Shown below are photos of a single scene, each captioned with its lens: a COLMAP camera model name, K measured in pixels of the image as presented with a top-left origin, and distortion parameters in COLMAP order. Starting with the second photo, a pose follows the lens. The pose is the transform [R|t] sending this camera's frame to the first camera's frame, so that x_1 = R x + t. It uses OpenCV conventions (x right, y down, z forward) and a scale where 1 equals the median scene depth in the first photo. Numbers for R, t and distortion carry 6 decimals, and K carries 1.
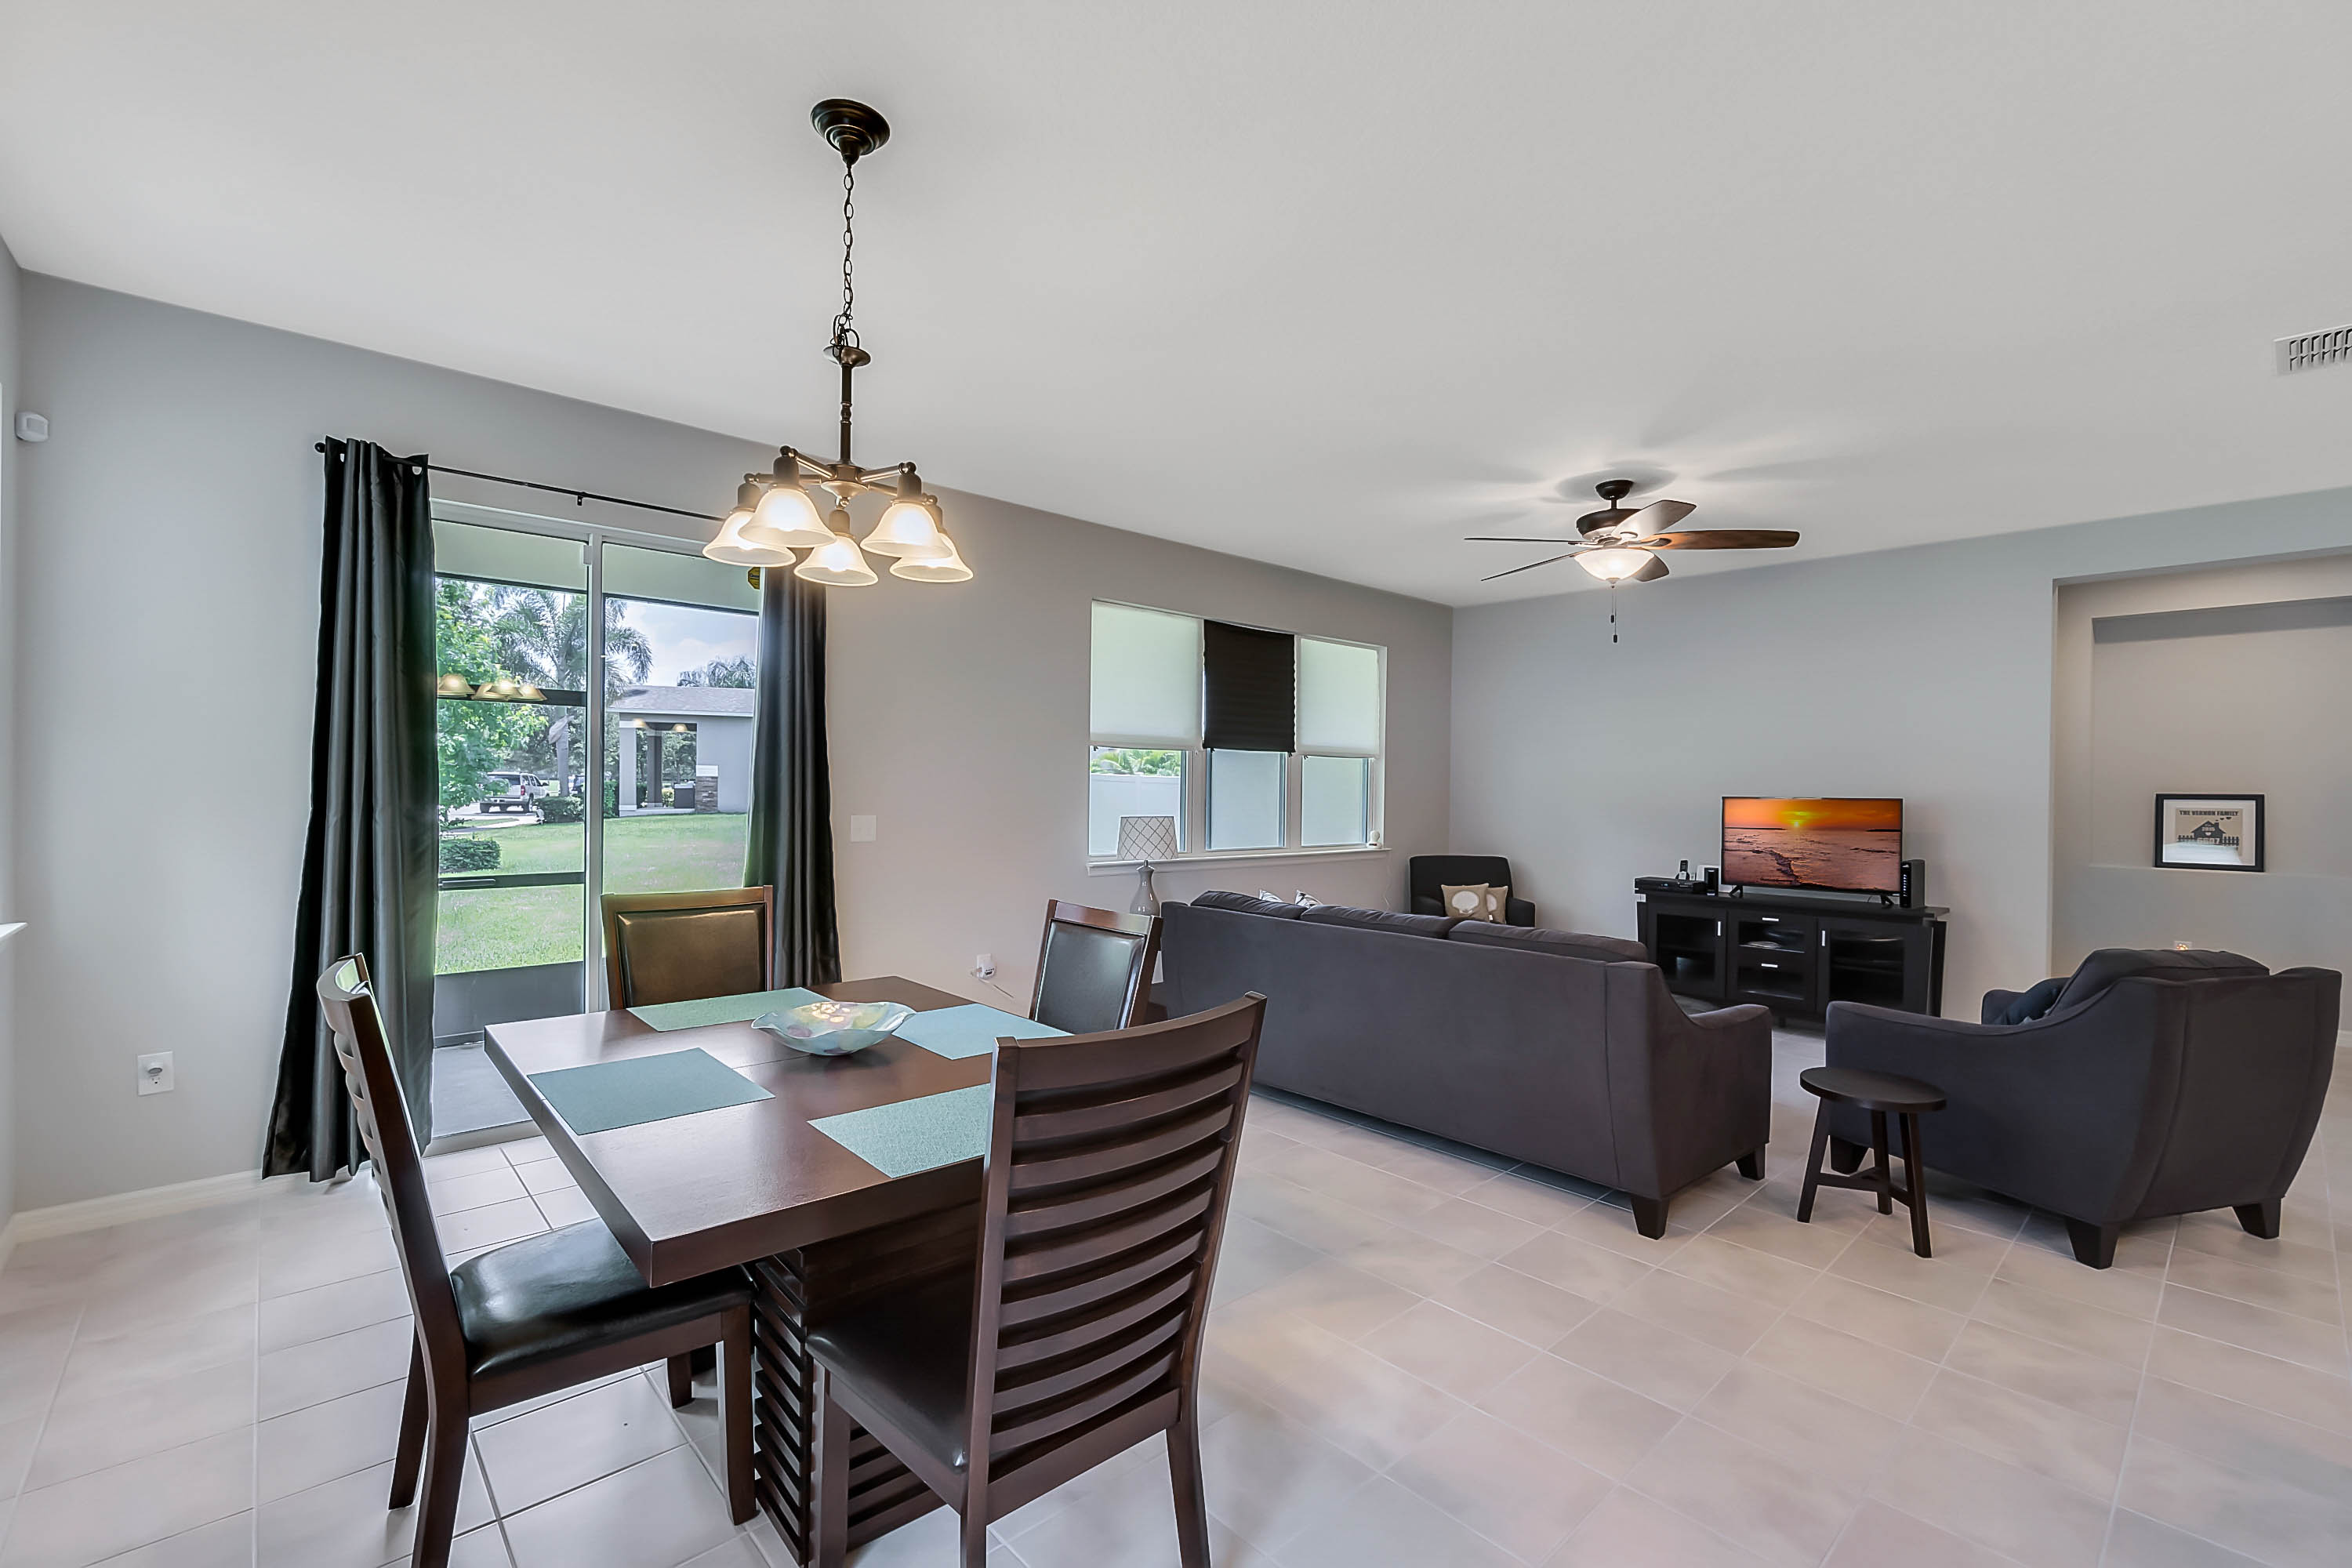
lens RADIAL K [[1010.0, 0, 1182.8], [0, 1010.0, 791.2], [0, 0, 1]] dist [-0.003569, 0.000802]
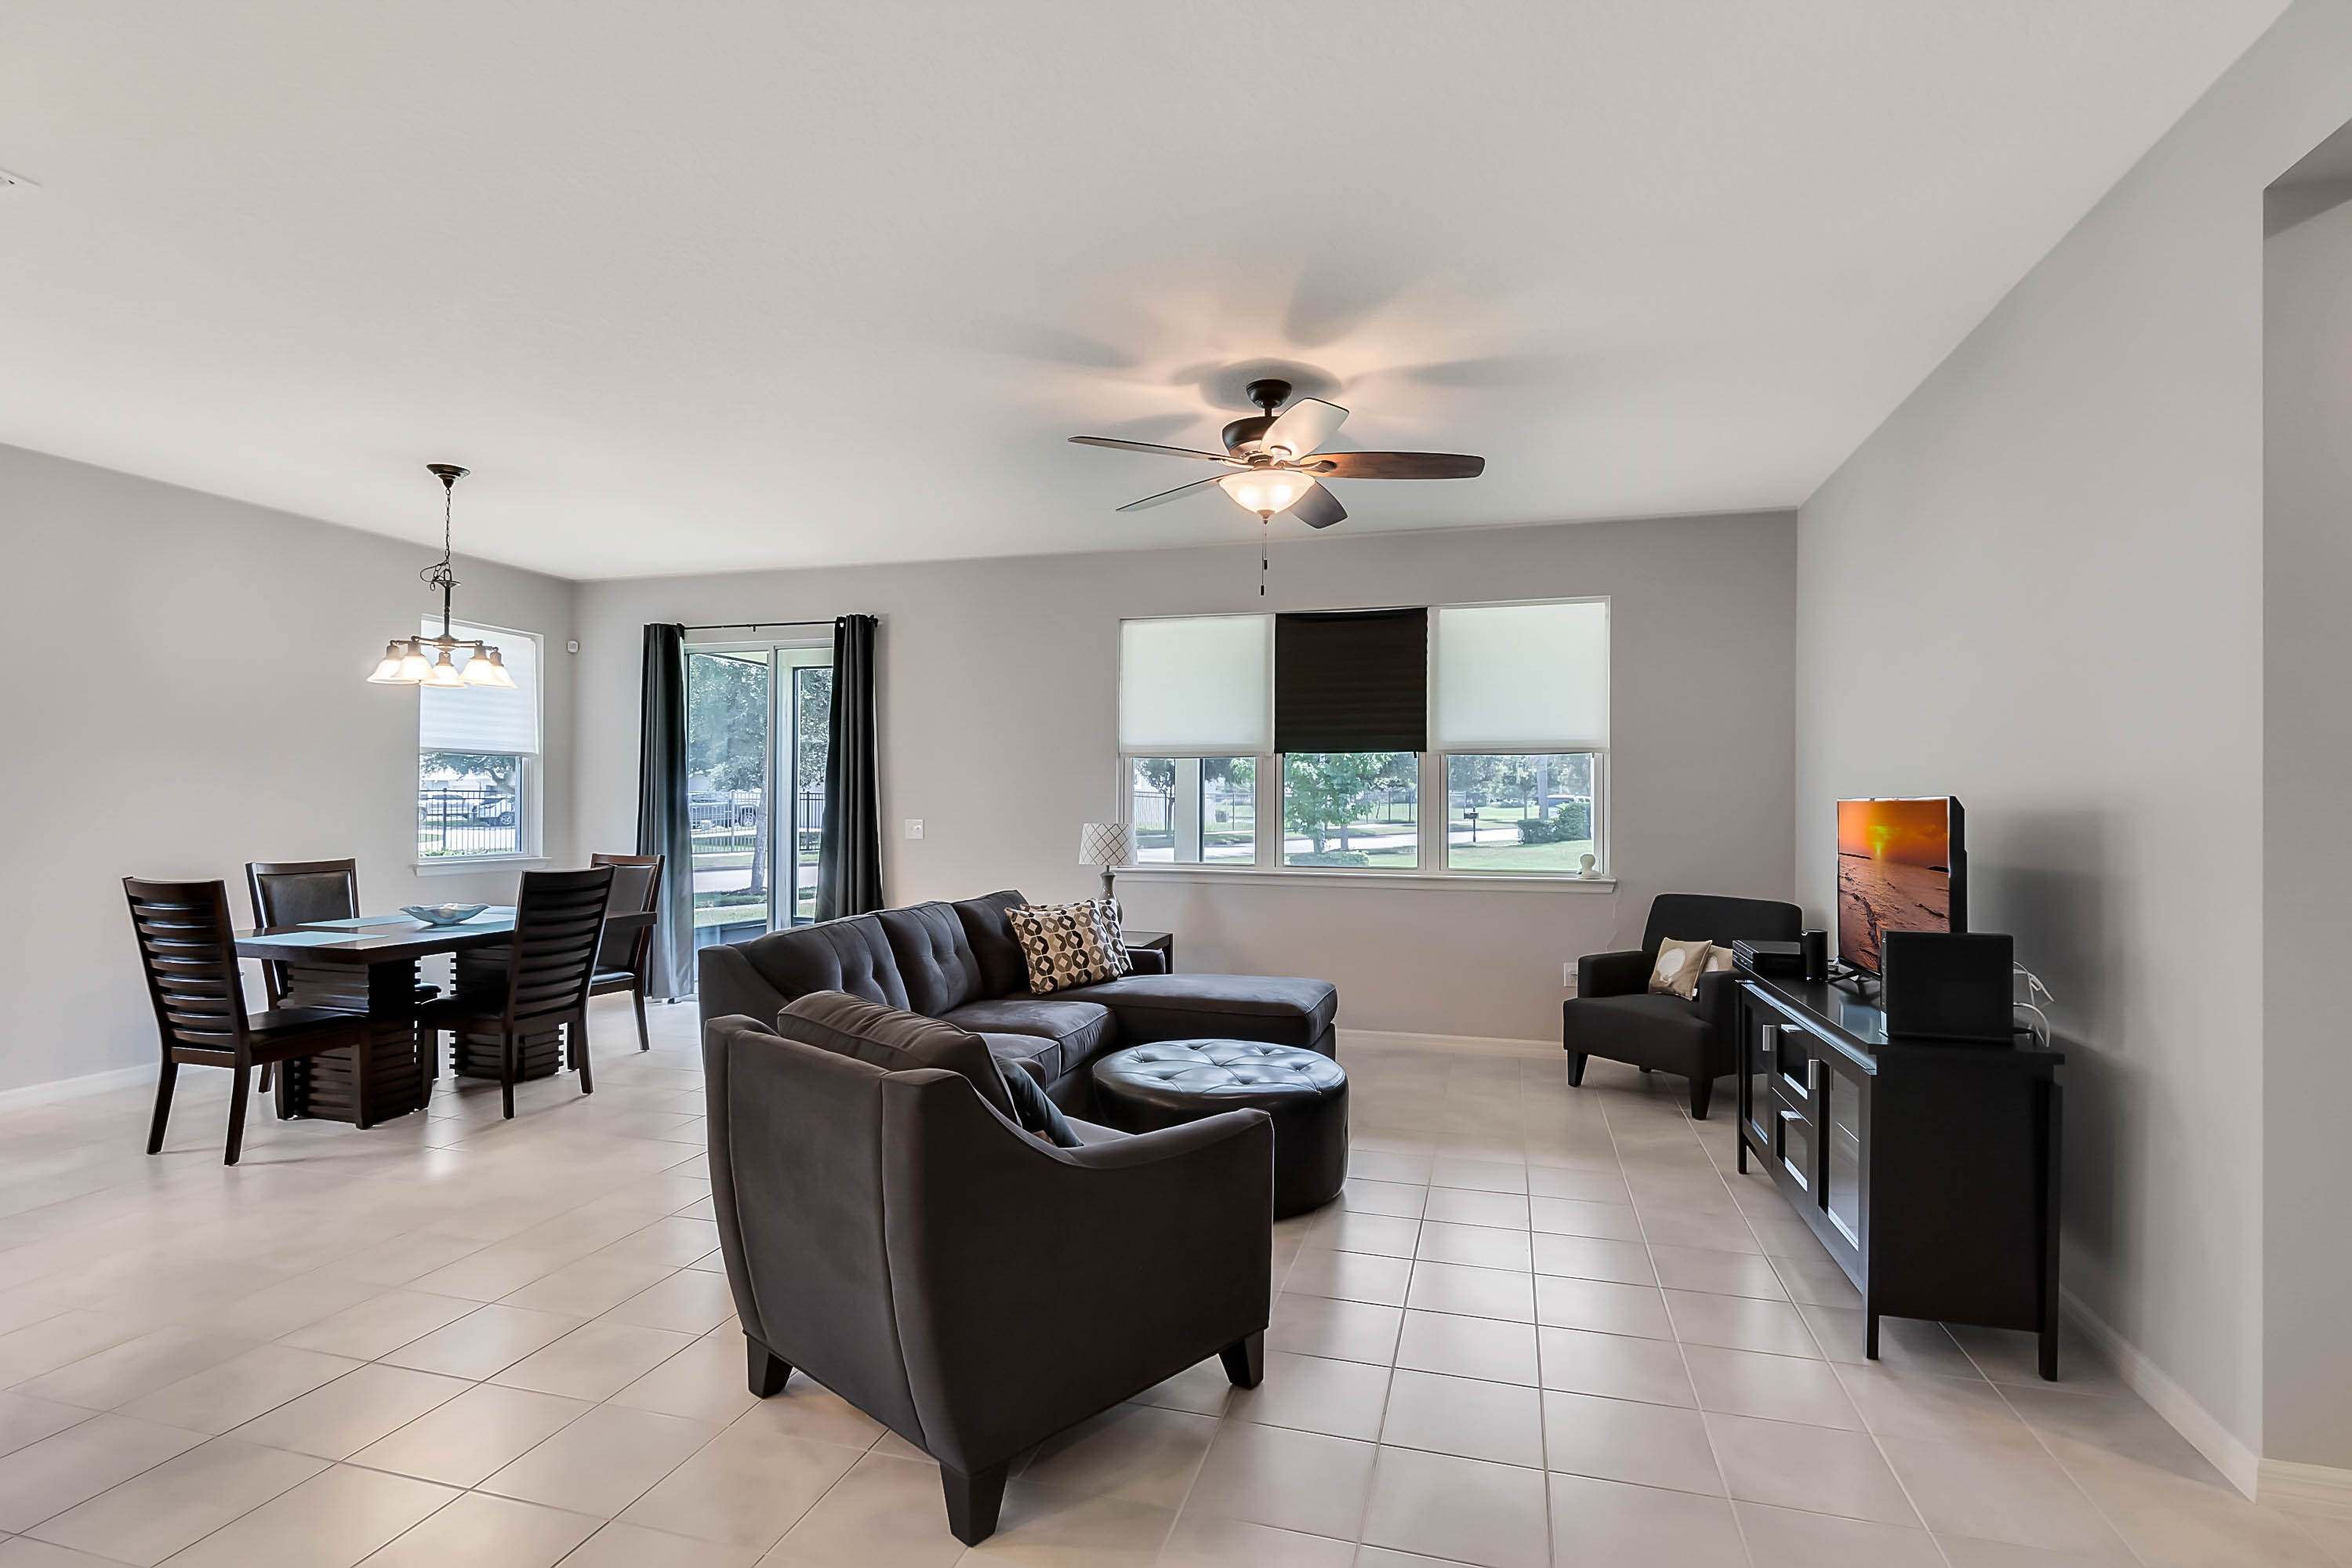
lens RADIAL K [[1119.2, 0, 1168.9], [0, 1119.2, 798.9], [0, 0, 1]] dist [-0.004329, 0.005725]
pose [[0.526173, -0.011469, -0.850300, 0.854430], [-0.001400, 0.999896, -0.014353, 0.014266], [0.850377, 0.008743, 0.526102, 0.383966]]
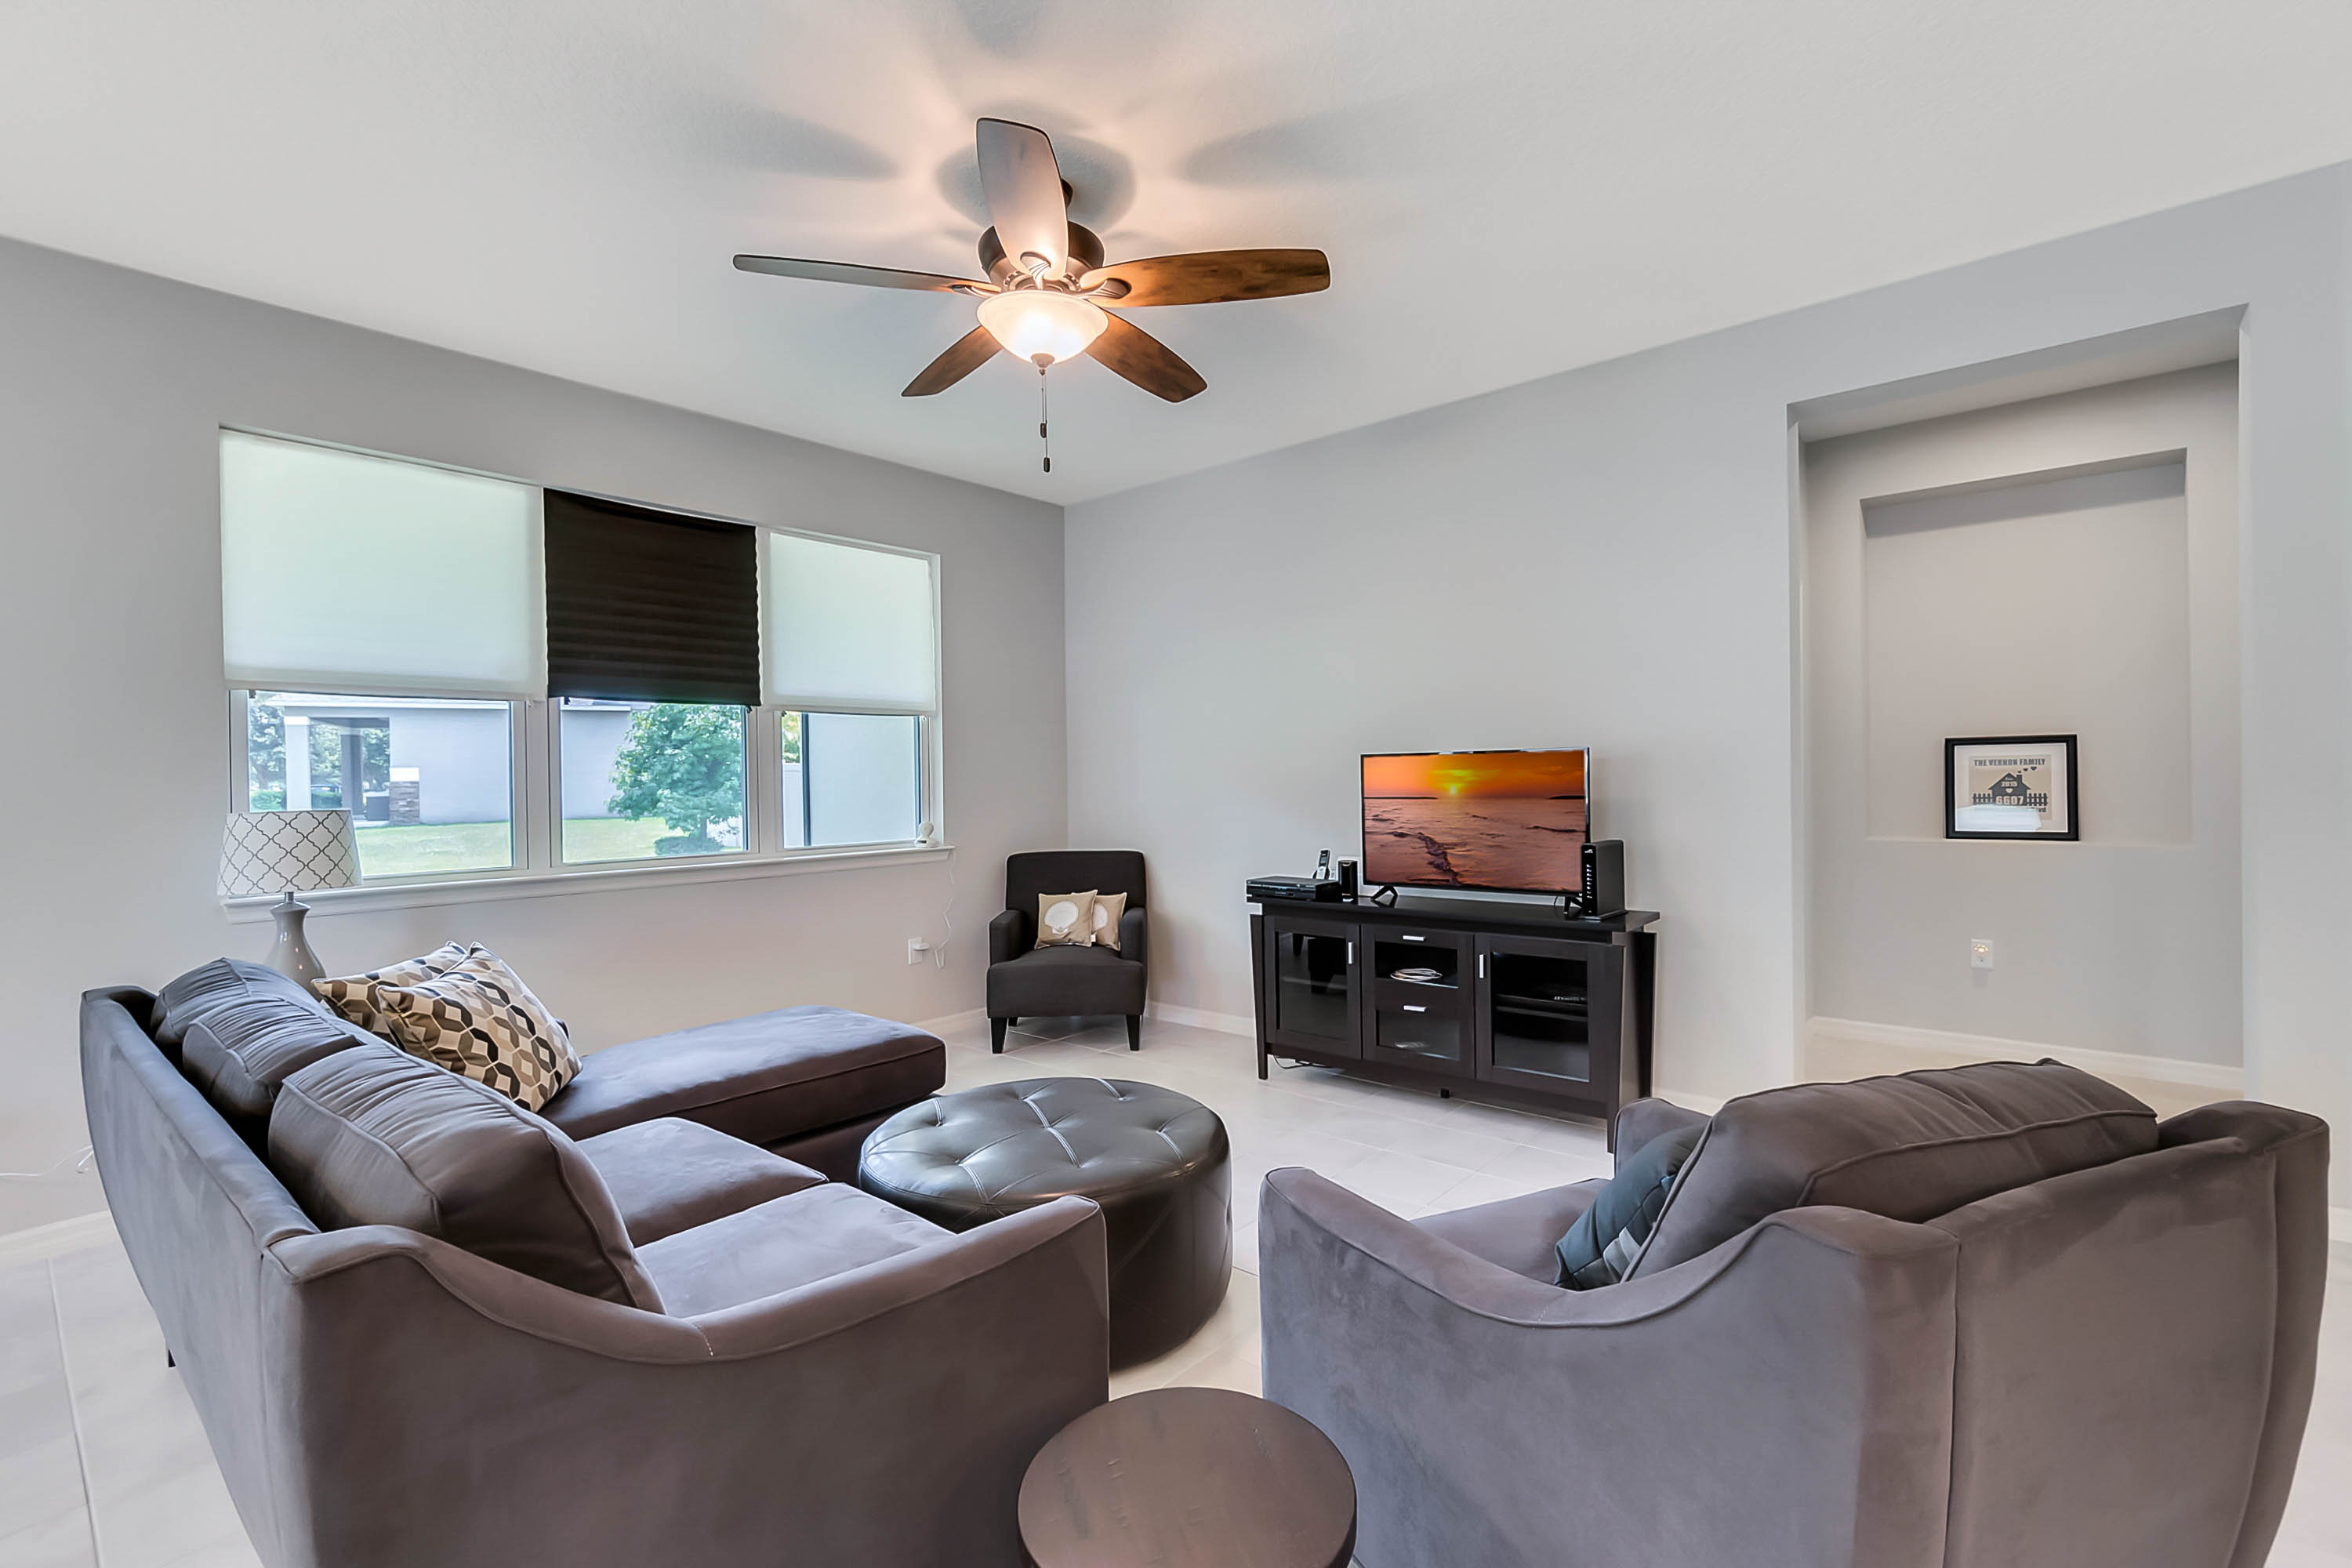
lens RADIAL K [[1044.4, 0, 1183.0], [0, 1044.4, 785.2], [0, 0, 1]] dist [0.001624, -0.001513]
pose [[0.991753, -0.027441, 0.125188, 0.328925], [0.027265, 0.999623, 0.003126, 0.020003], [-0.125227, 0.000313, 0.992128, 0.323118]]
